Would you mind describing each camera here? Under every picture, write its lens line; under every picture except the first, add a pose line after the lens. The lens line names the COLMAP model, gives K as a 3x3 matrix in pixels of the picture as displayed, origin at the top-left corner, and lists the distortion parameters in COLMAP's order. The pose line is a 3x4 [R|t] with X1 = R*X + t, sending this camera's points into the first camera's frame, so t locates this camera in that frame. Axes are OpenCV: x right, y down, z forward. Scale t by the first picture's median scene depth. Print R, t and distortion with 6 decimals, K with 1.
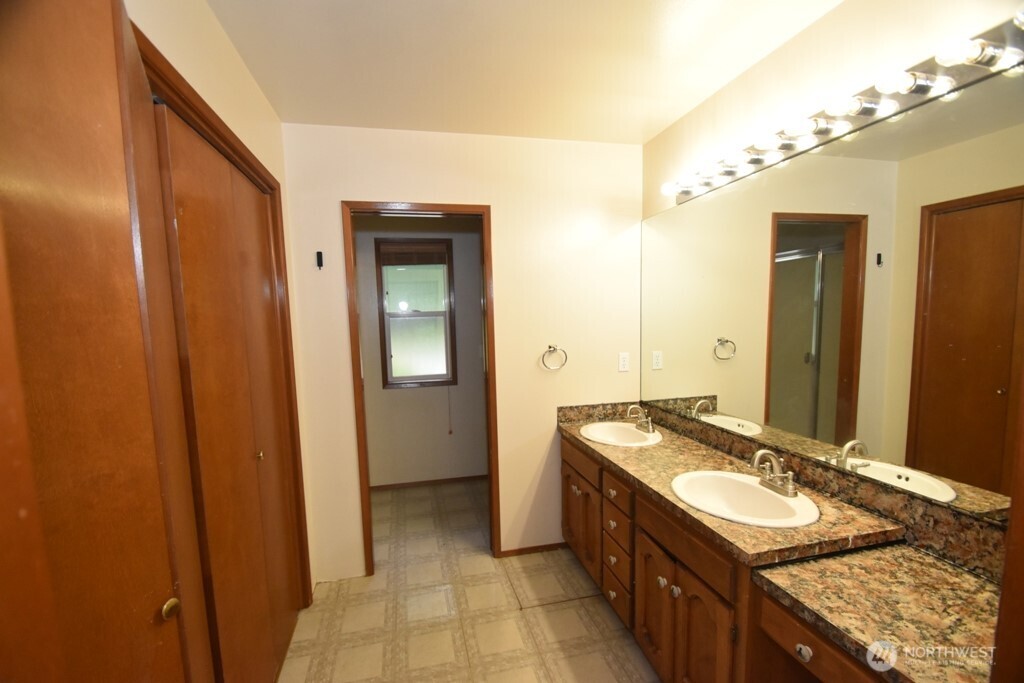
lens RADIAL K [[442.8, 0, 509.3], [0, 442.8, 346.1], [0, 0, 1]] dist [-0.010349, -0.001740]
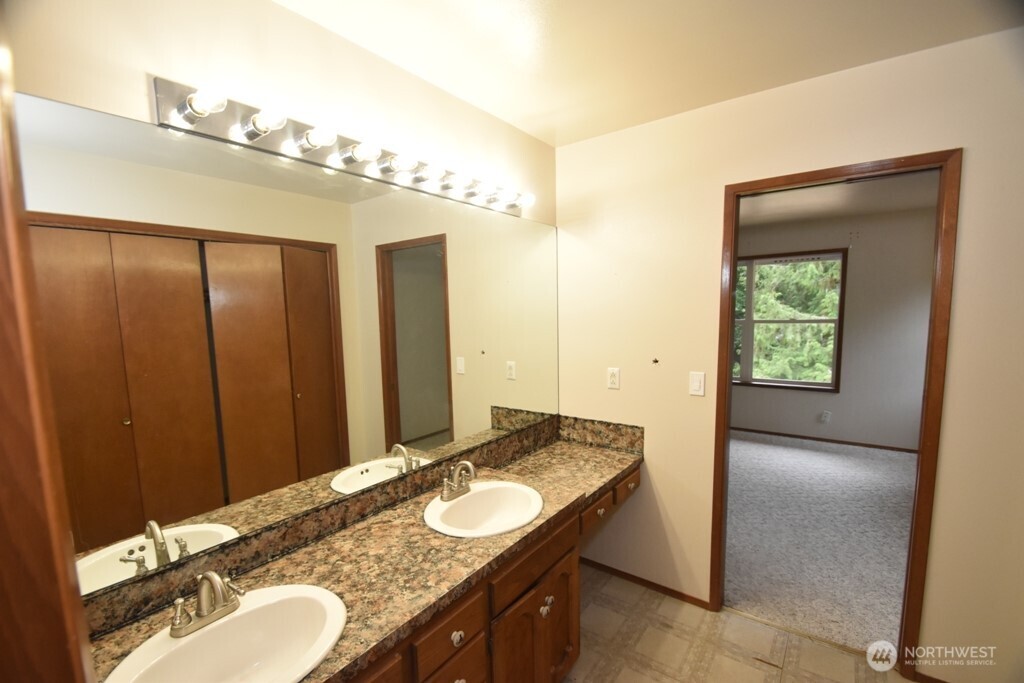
lens RADIAL K [[442.8, 0, 511.8], [0, 442.8, 352.4], [0, 0, 1]] dist [-0.010349, -0.001740]
pose [[-0.627249, -0.039430, 0.777820, -0.289254], [0.092220, 0.987931, 0.124449, -0.135041], [-0.773339, 0.149791, -0.616043, 1.292089]]
